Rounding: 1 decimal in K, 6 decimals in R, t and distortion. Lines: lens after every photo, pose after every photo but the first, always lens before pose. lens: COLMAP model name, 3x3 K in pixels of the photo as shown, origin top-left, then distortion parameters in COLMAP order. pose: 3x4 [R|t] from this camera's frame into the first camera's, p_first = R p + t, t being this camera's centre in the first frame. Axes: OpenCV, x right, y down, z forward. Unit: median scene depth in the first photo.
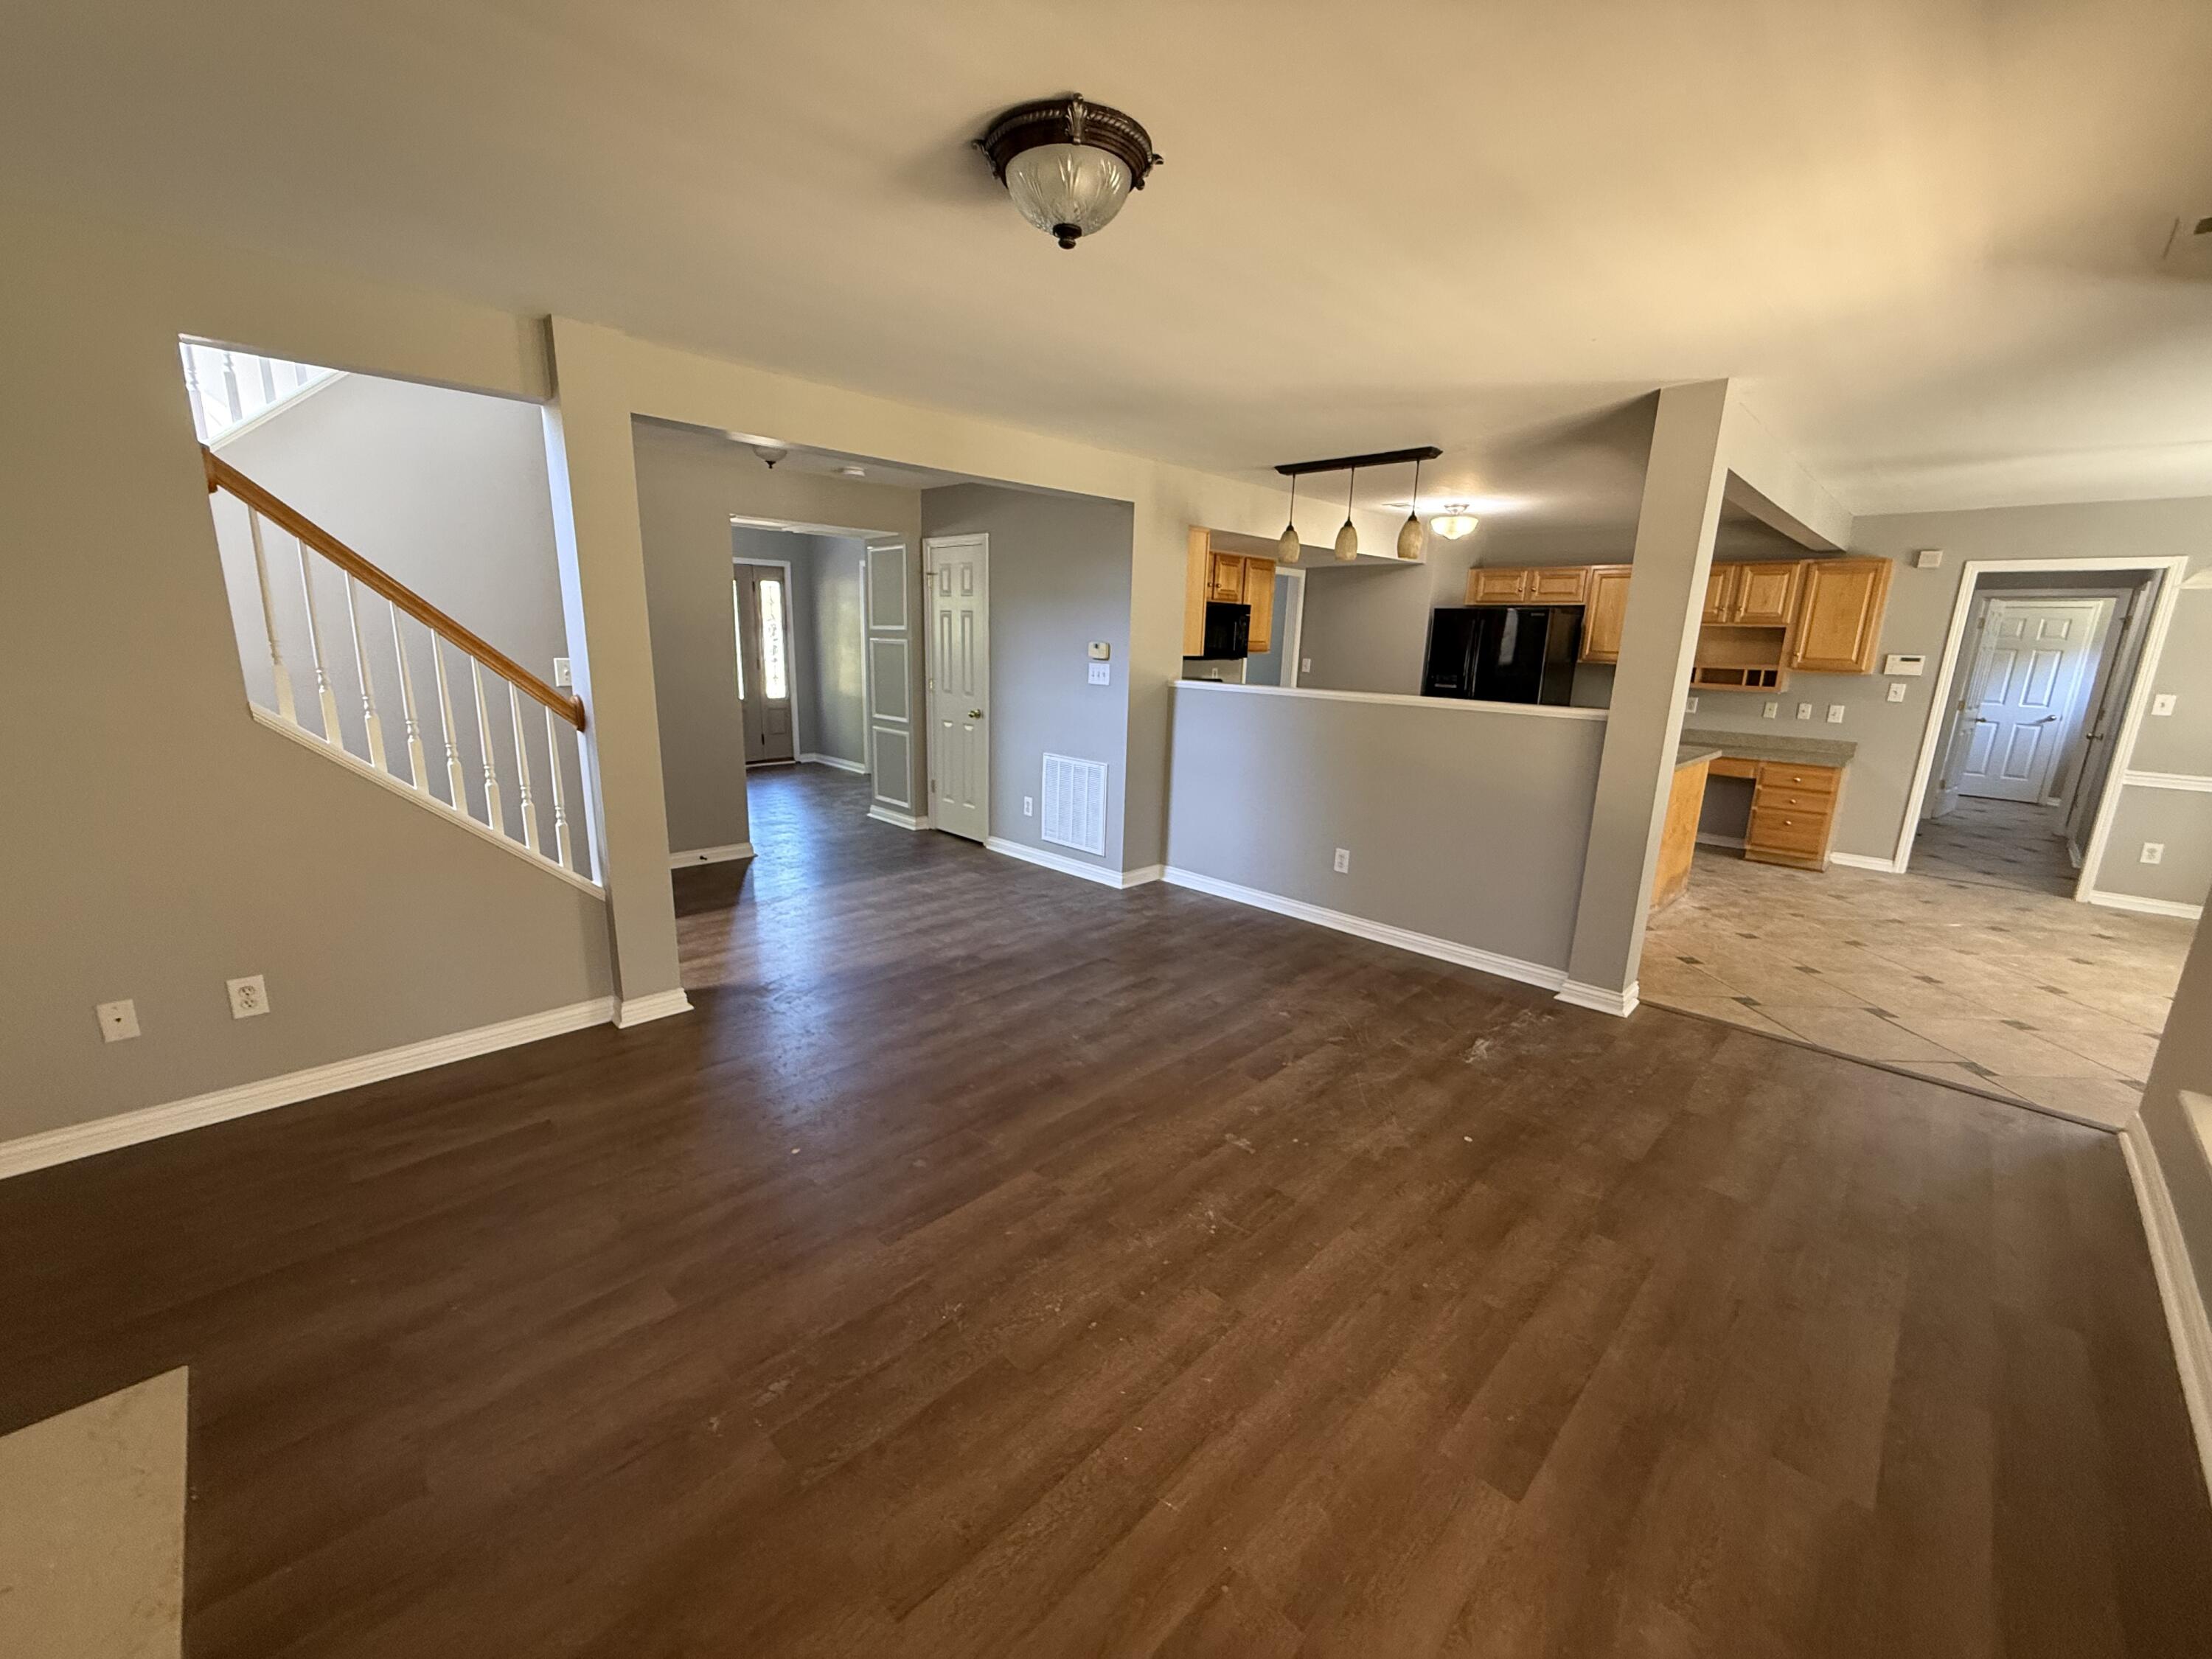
lens RADIAL K [[882.1, 0, 1102.0], [0, 882.1, 832.9], [0, 0, 1]] dist [0.000656, 0.000668]
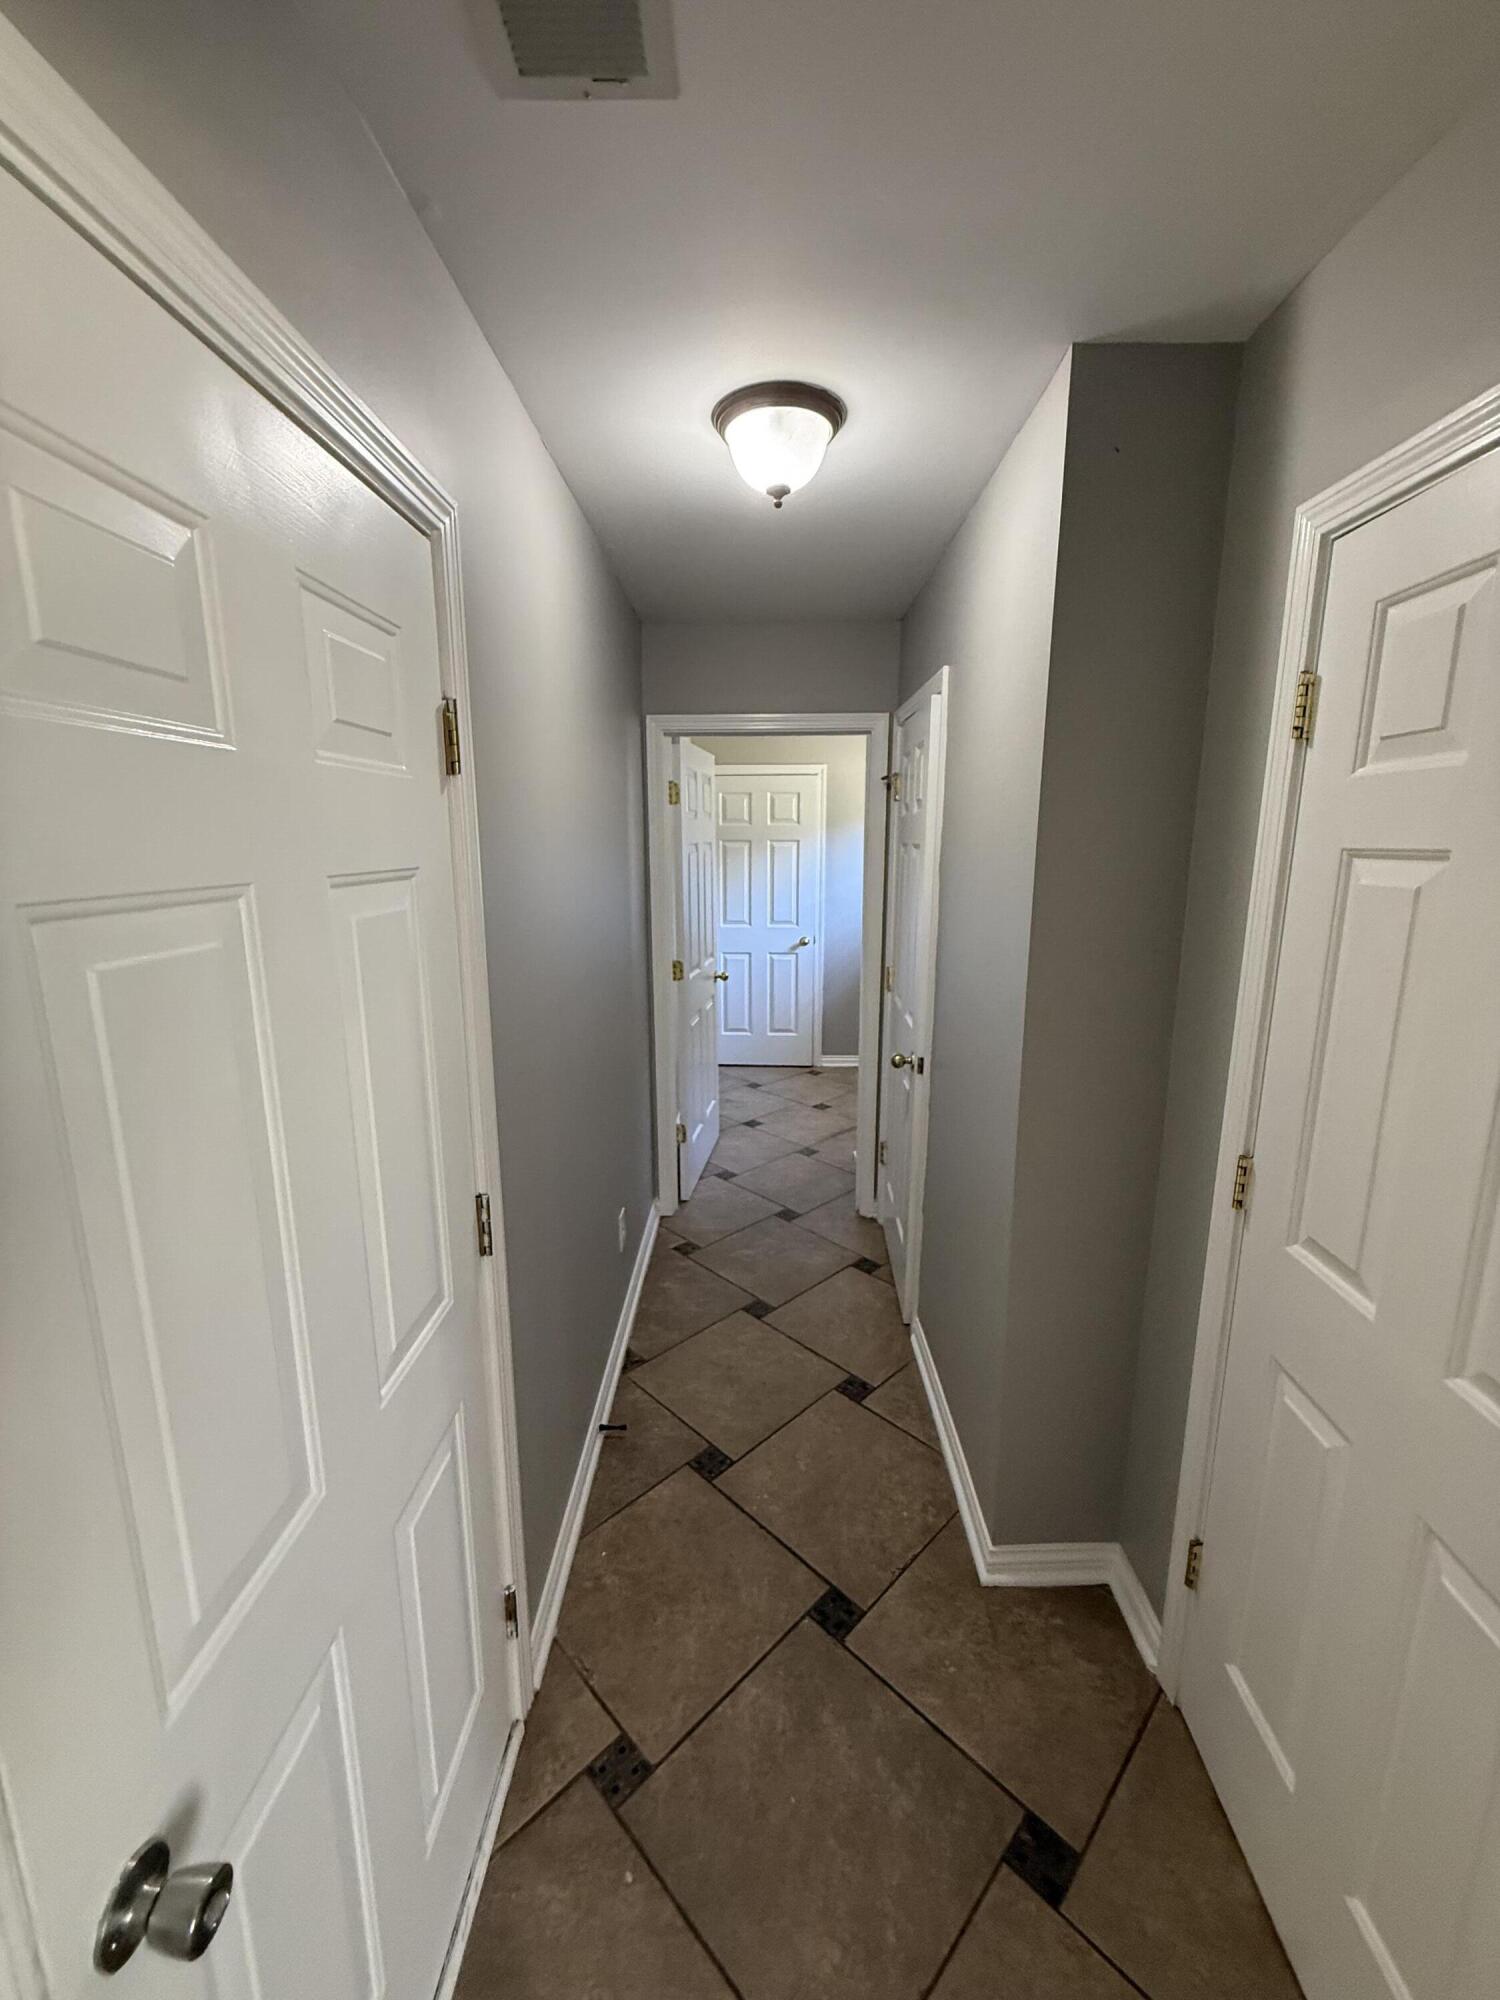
lens RADIAL K [[797.5, 0, 757.4], [0, 797.5, 994.8], [0, 0, 1]] dist [0.000656, 0.000668]
pose [[0.706560, -0.170761, 0.686742, 0.940420], [0.182146, 0.981636, 0.056685, -0.195260], [-0.683810, 0.085035, 0.724688, 0.883324]]
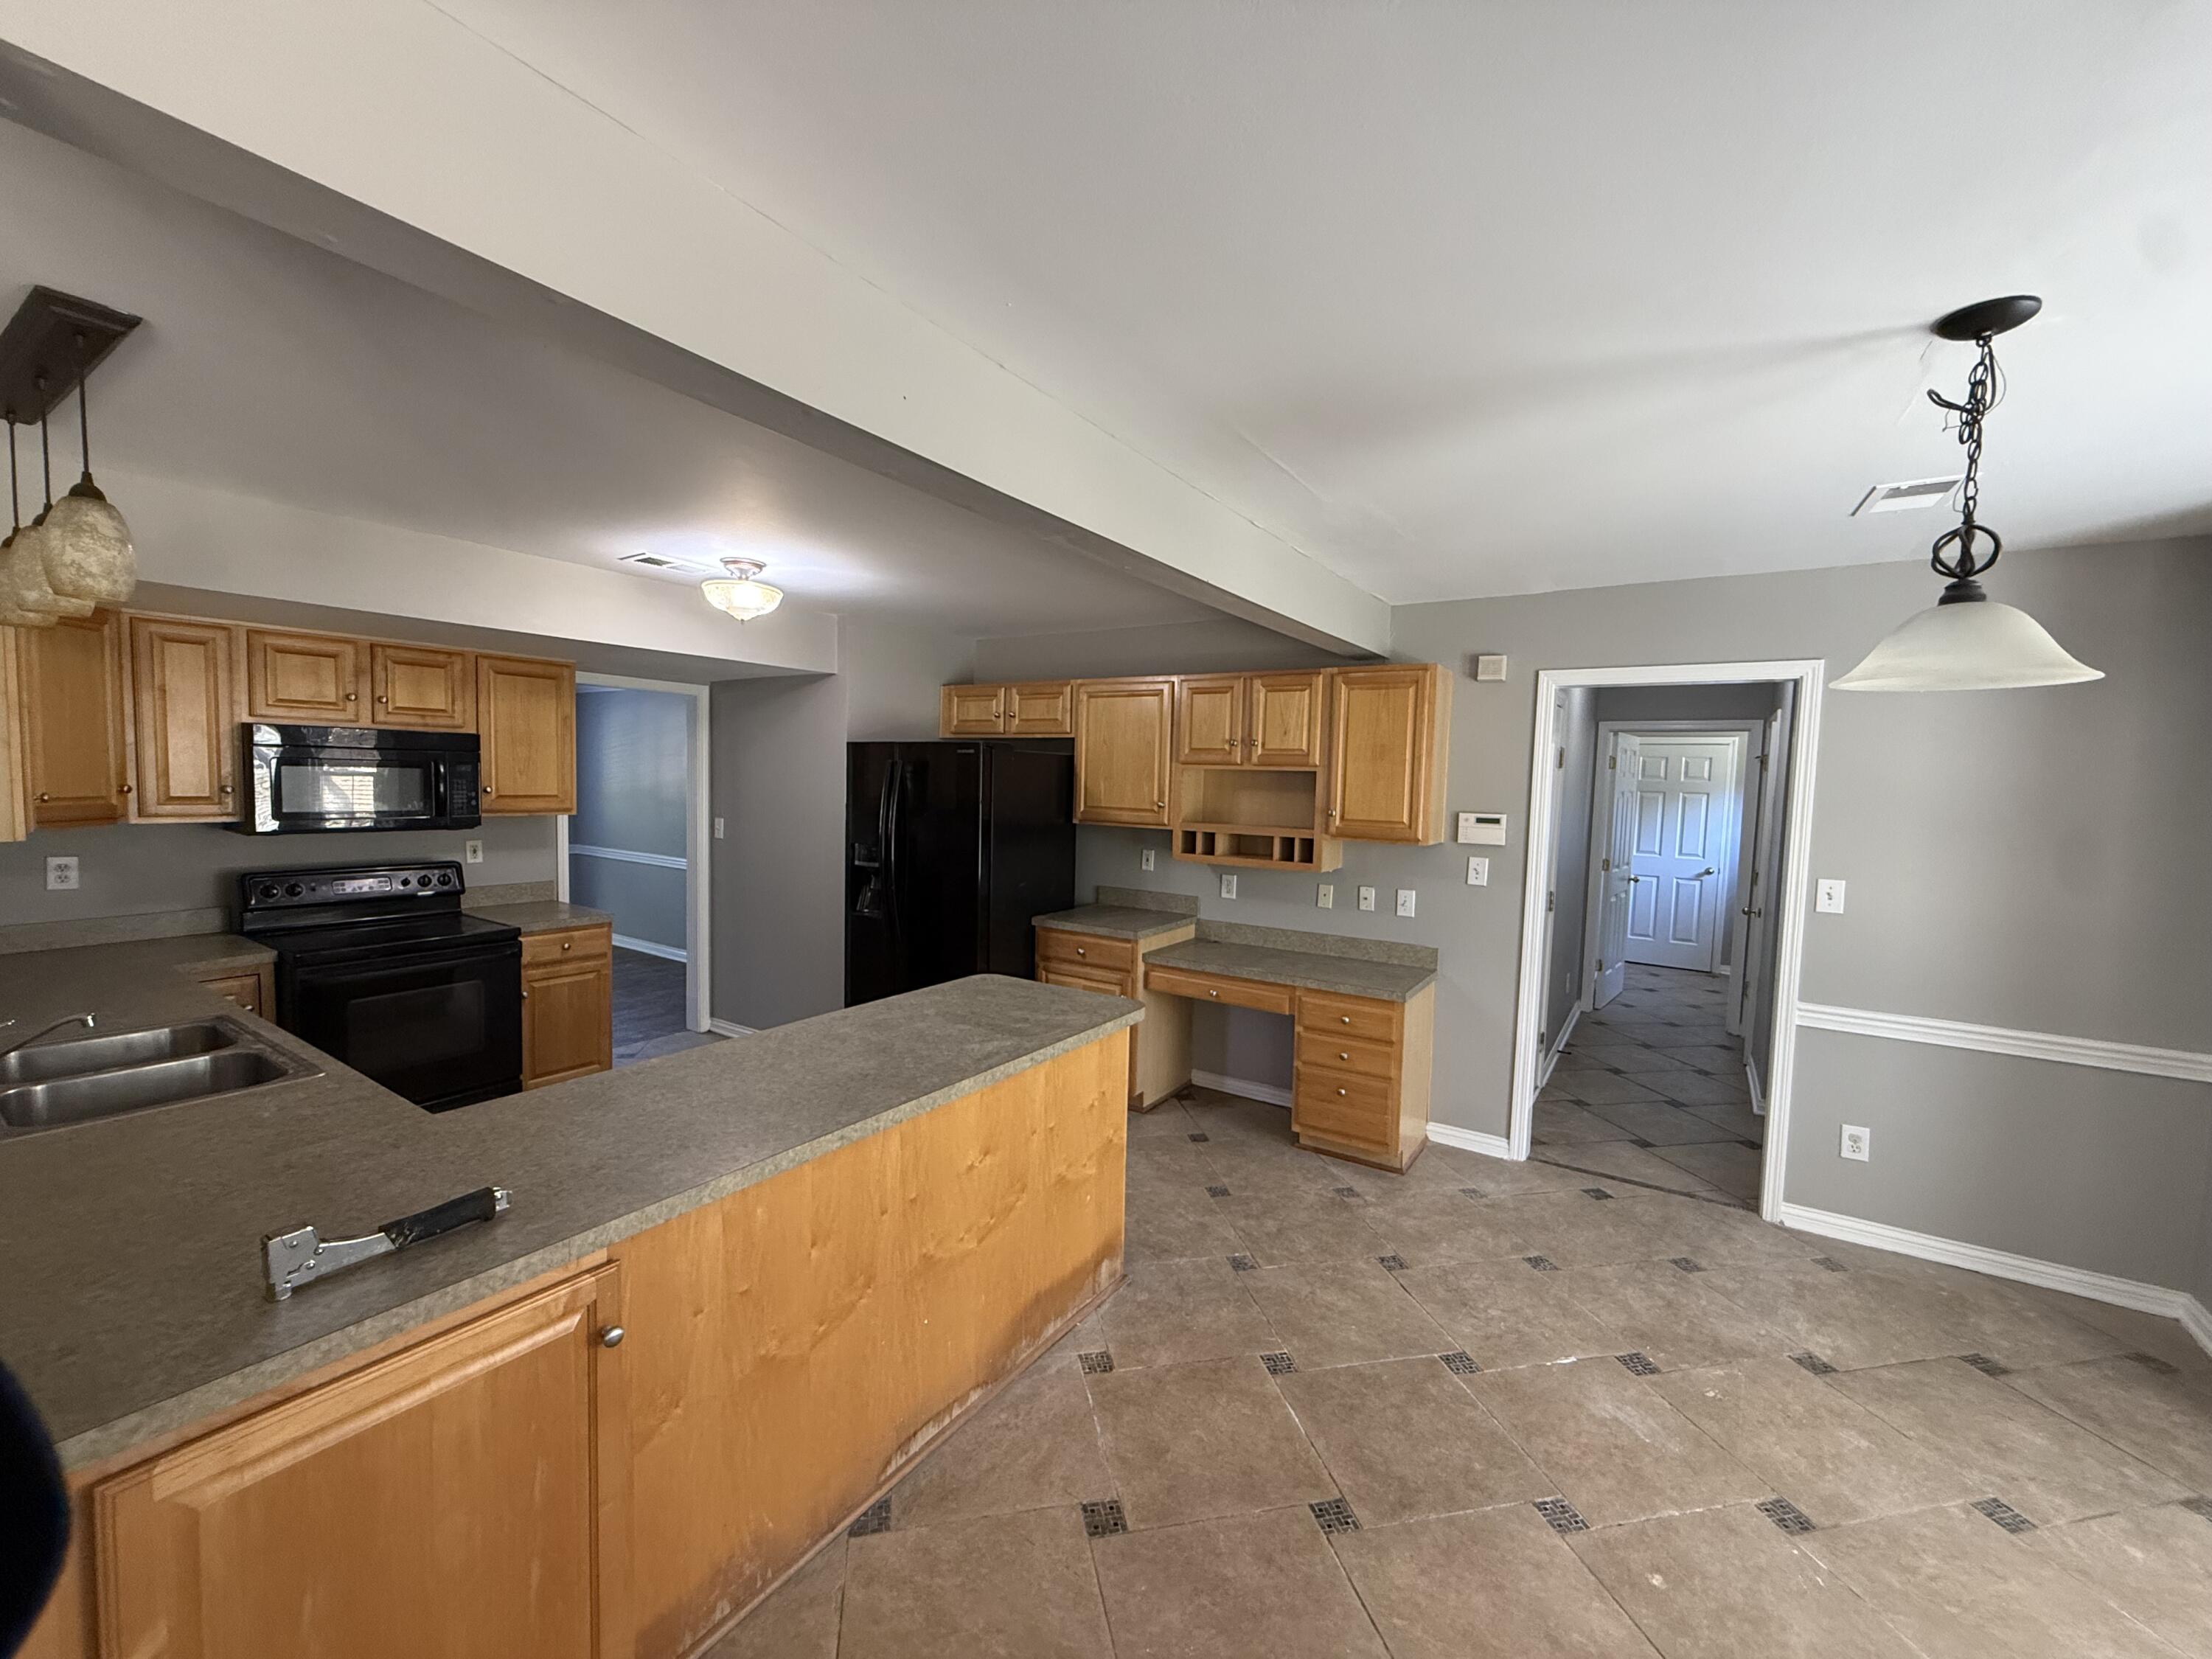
lens RADIAL K [[882.1, 0, 1101.1], [0, 882.1, 835.2], [0, 0, 1]] dist [0.000656, 0.000668]
pose [[0.980102, -0.018402, 0.197638, 0.497497], [0.047692, 0.988357, -0.144483, -0.103311], [-0.192679, 0.151034, 0.969569, 0.423326]]
